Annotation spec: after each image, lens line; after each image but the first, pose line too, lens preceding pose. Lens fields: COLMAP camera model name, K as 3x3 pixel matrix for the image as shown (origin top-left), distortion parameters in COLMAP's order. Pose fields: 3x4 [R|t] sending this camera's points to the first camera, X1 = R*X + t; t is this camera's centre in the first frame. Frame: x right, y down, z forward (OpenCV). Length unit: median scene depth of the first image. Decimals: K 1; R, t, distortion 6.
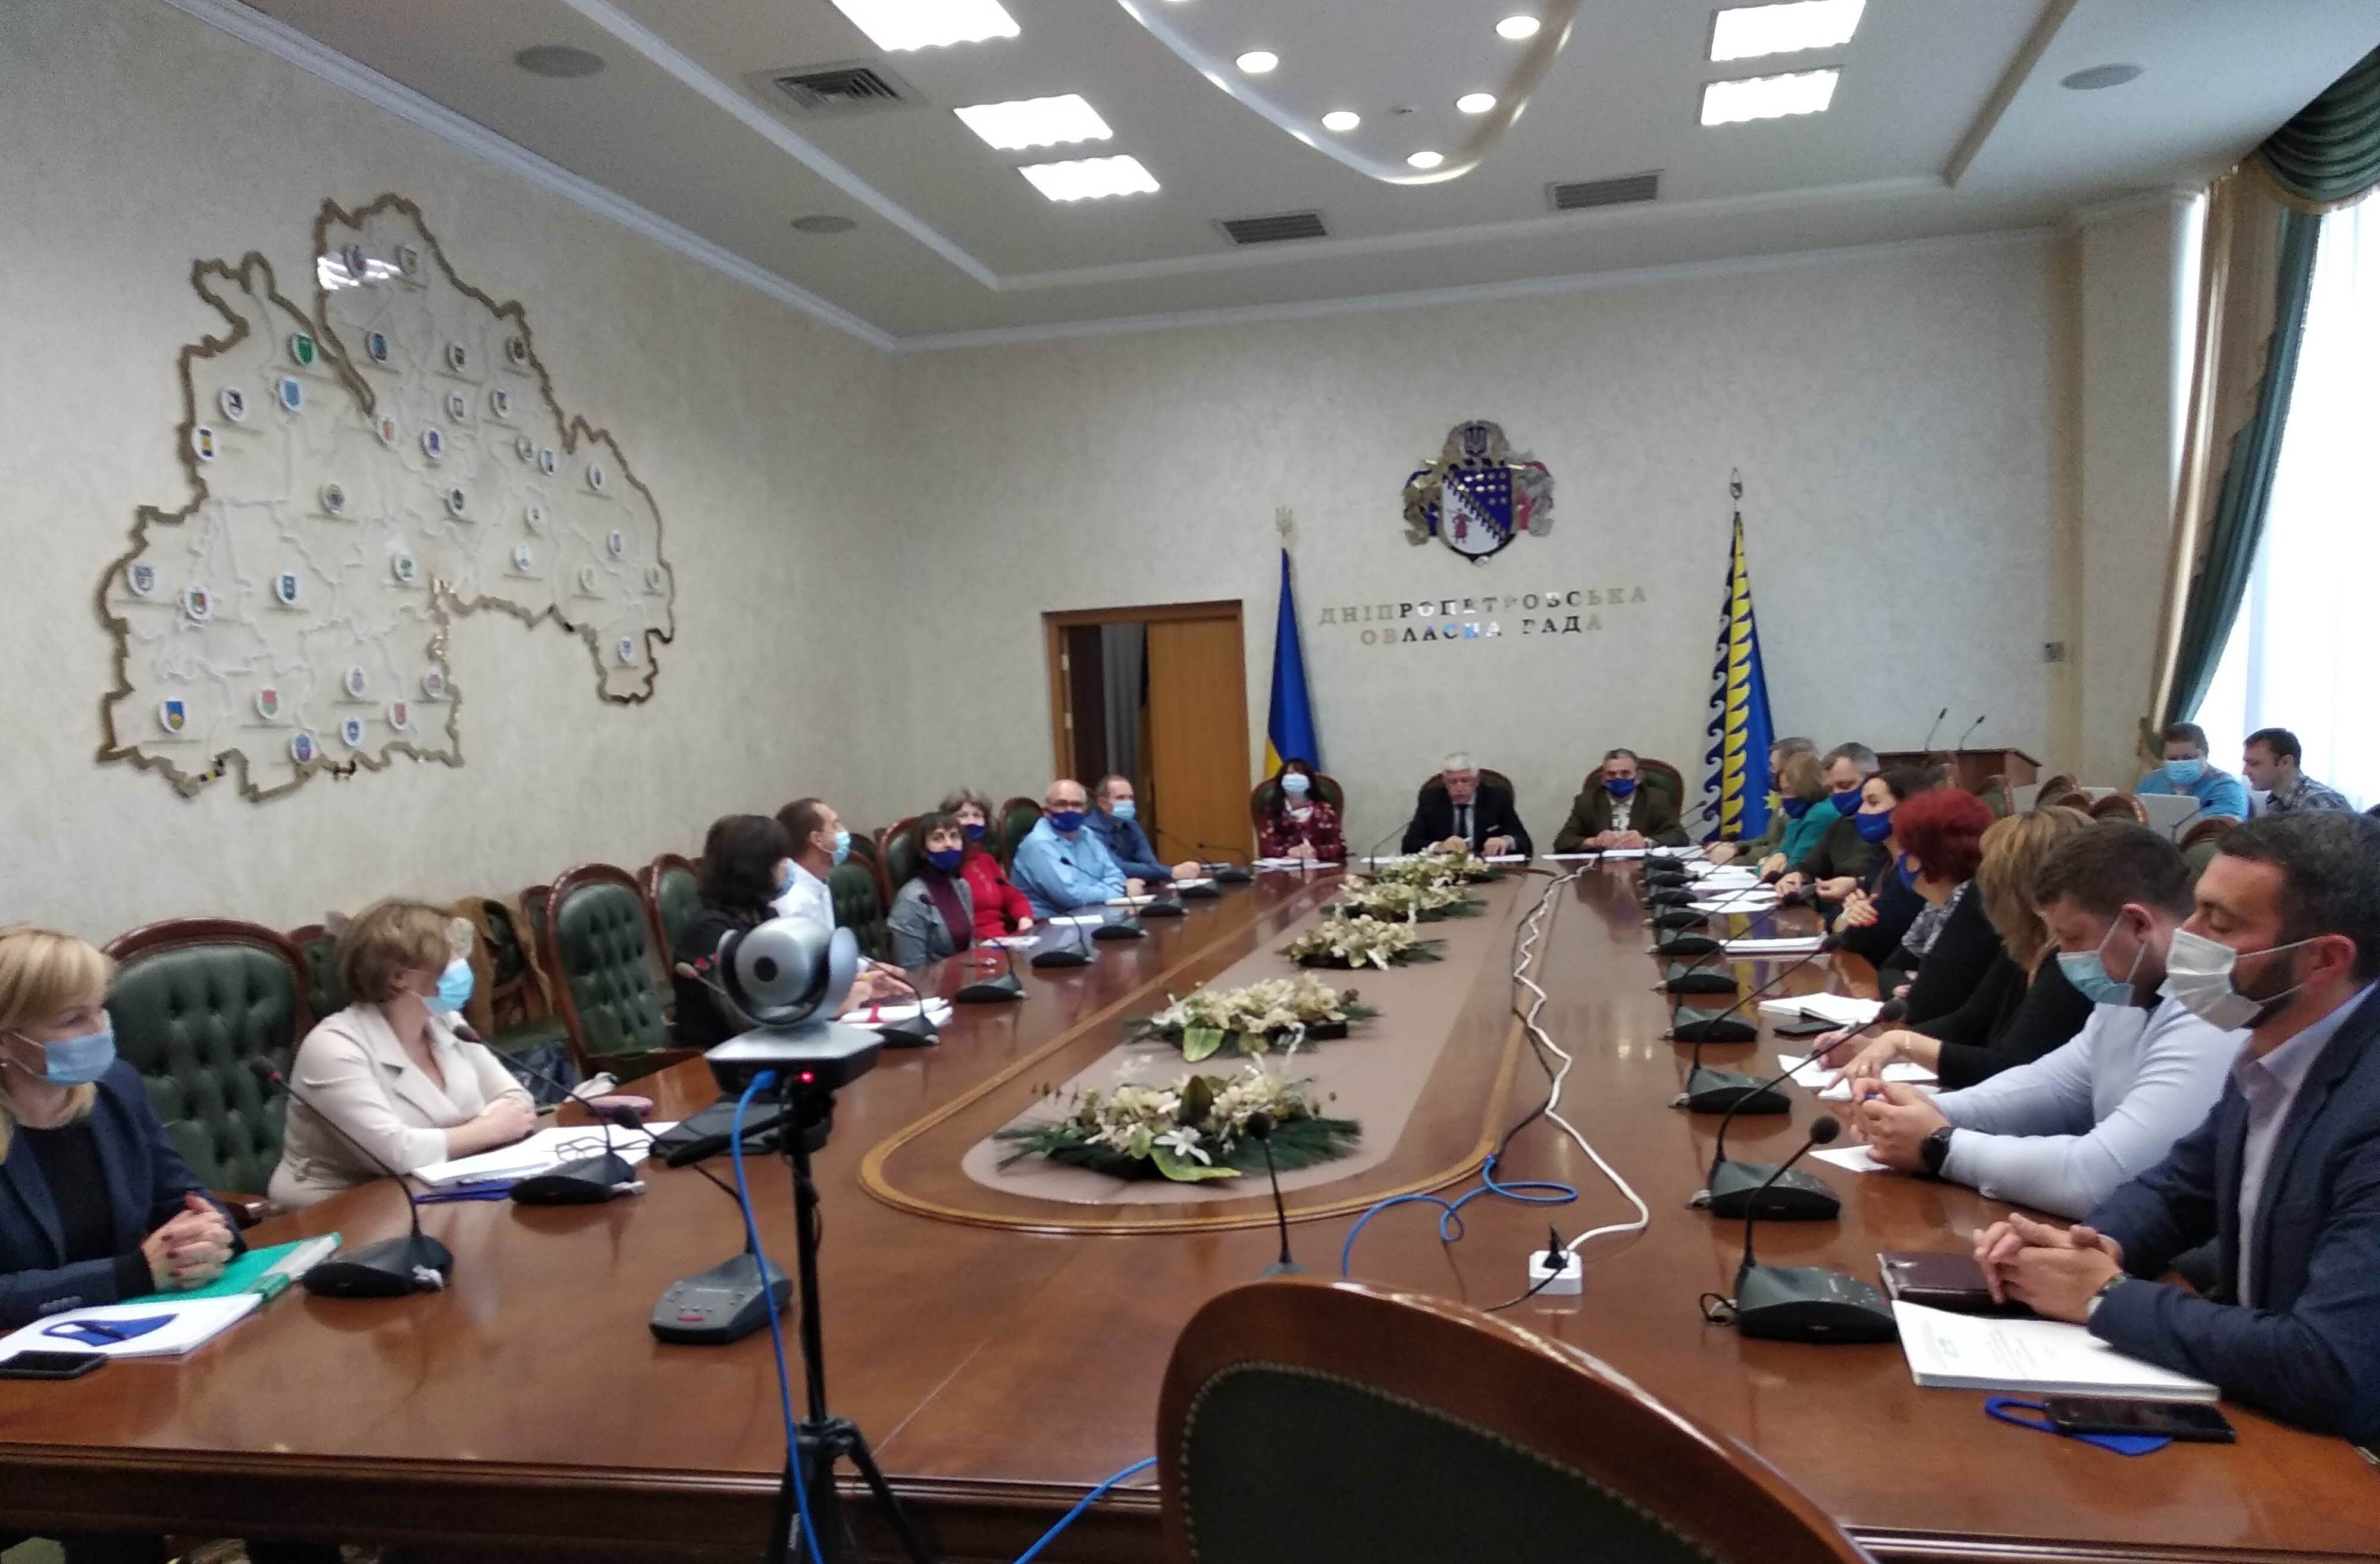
lens RADIAL K [[1824.9, 0, 1190.5], [0, 1824.9, 891.2], [0, 0, 1]] dist [0.074824, -0.097616]
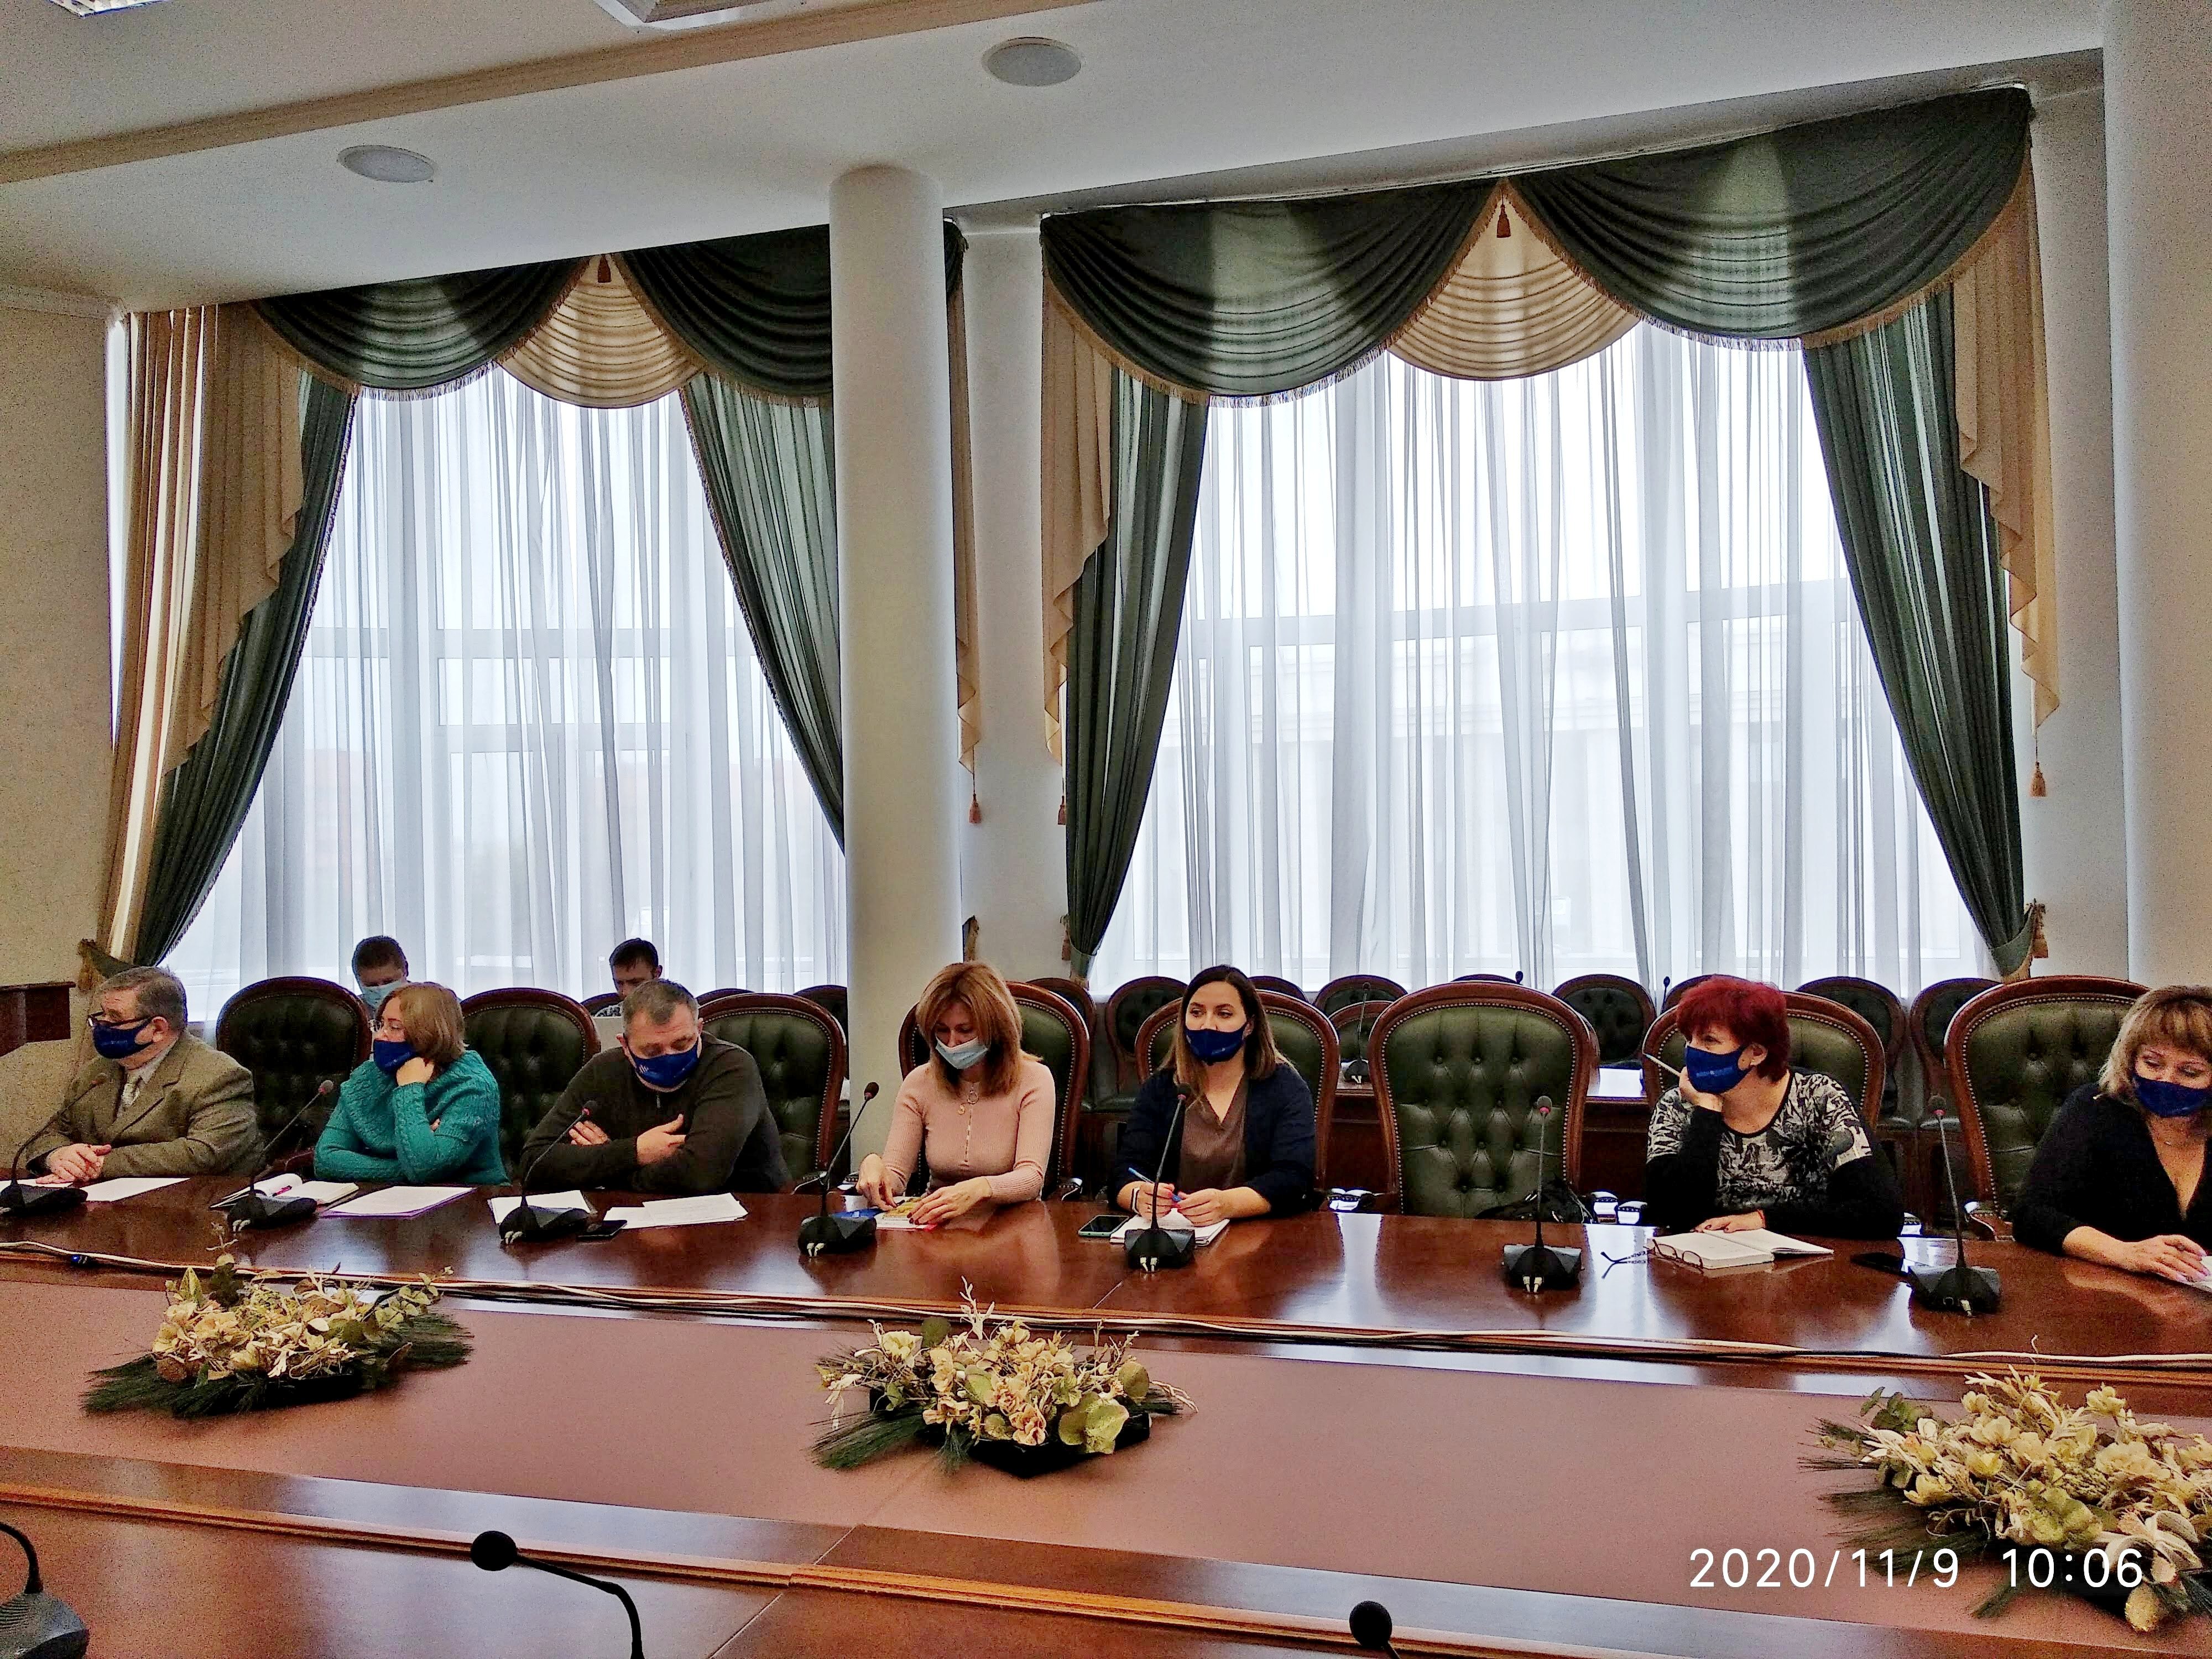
lens RADIAL K [[1686.0, 0, 1090.6], [0, 1686.0, 827.5], [0, 0, 1]] dist [0.057389, -0.078979]
pose [[0.061783, 0.057287, 0.996444, -0.240064], [0.112597, 0.991578, -0.063988, -0.063683], [-0.991718, 0.116150, 0.054813, 0.716046]]
